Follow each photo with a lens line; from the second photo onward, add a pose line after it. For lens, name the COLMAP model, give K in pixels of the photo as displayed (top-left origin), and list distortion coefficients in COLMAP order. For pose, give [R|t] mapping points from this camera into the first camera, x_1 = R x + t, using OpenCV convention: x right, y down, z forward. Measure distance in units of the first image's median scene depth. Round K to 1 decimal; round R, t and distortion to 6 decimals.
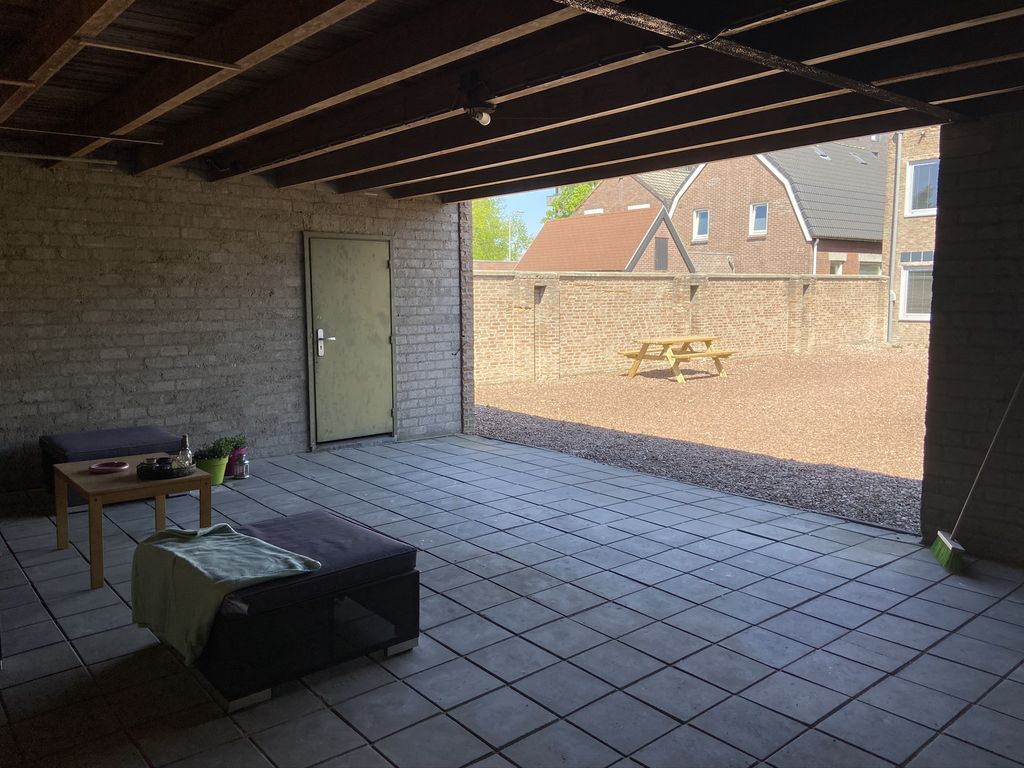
lens RADIAL K [[767.5, 0, 511.6], [0, 767.5, 370.3], [0, 0, 1]] dist [0.157084, -0.204291]
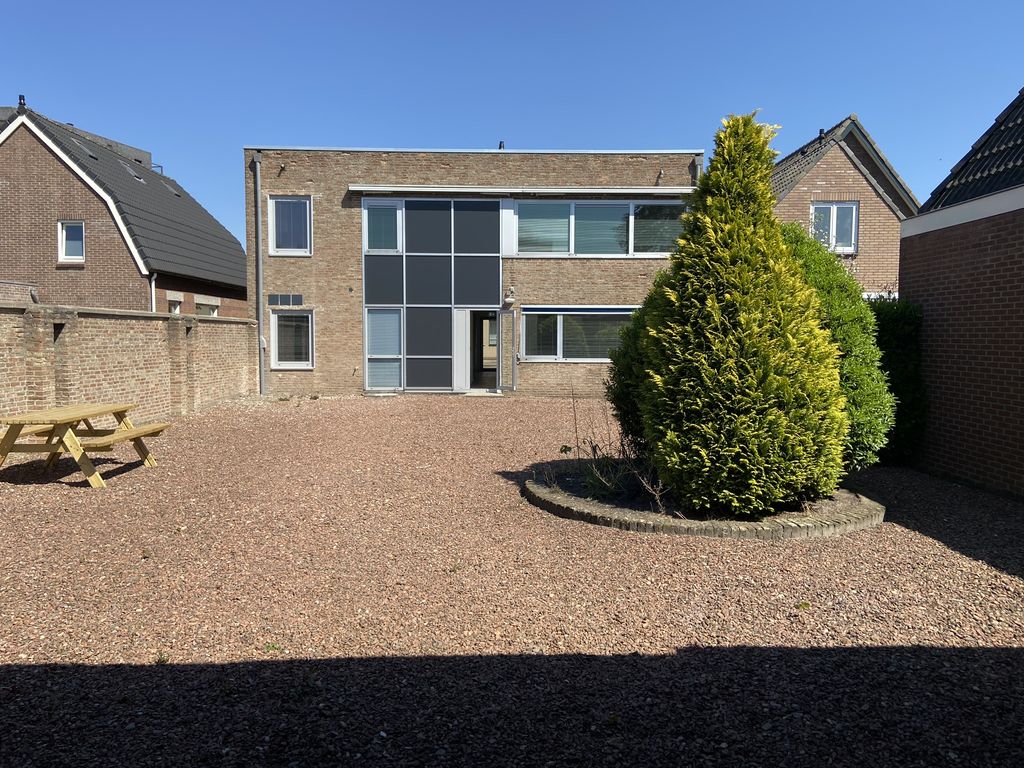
lens RADIAL K [[767.5, 0, 511.6], [0, 767.5, 370.3], [0, 0, 1]] dist [0.157084, -0.204291]
pose [[0.626292, -0.028161, 0.779080, -0.027692], [0.073847, 0.996997, -0.023327, -0.021565], [-0.776083, 0.072142, 0.626490, 0.231597]]
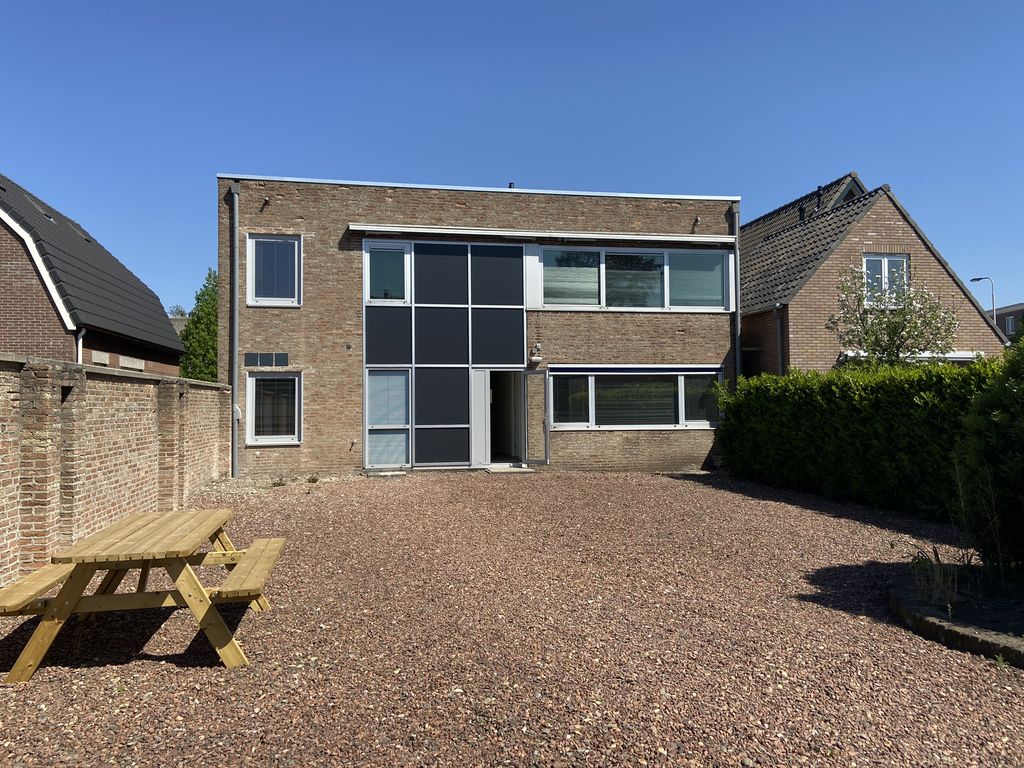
lens RADIAL K [[767.5, 0, 511.6], [0, 767.5, 370.3], [0, 0, 1]] dist [0.157084, -0.204291]
pose [[0.490867, 0.037320, 0.870435, -0.013278], [0.094629, 0.990888, -0.095849, -0.040780], [-0.866080, 0.129418, 0.482863, 0.436743]]
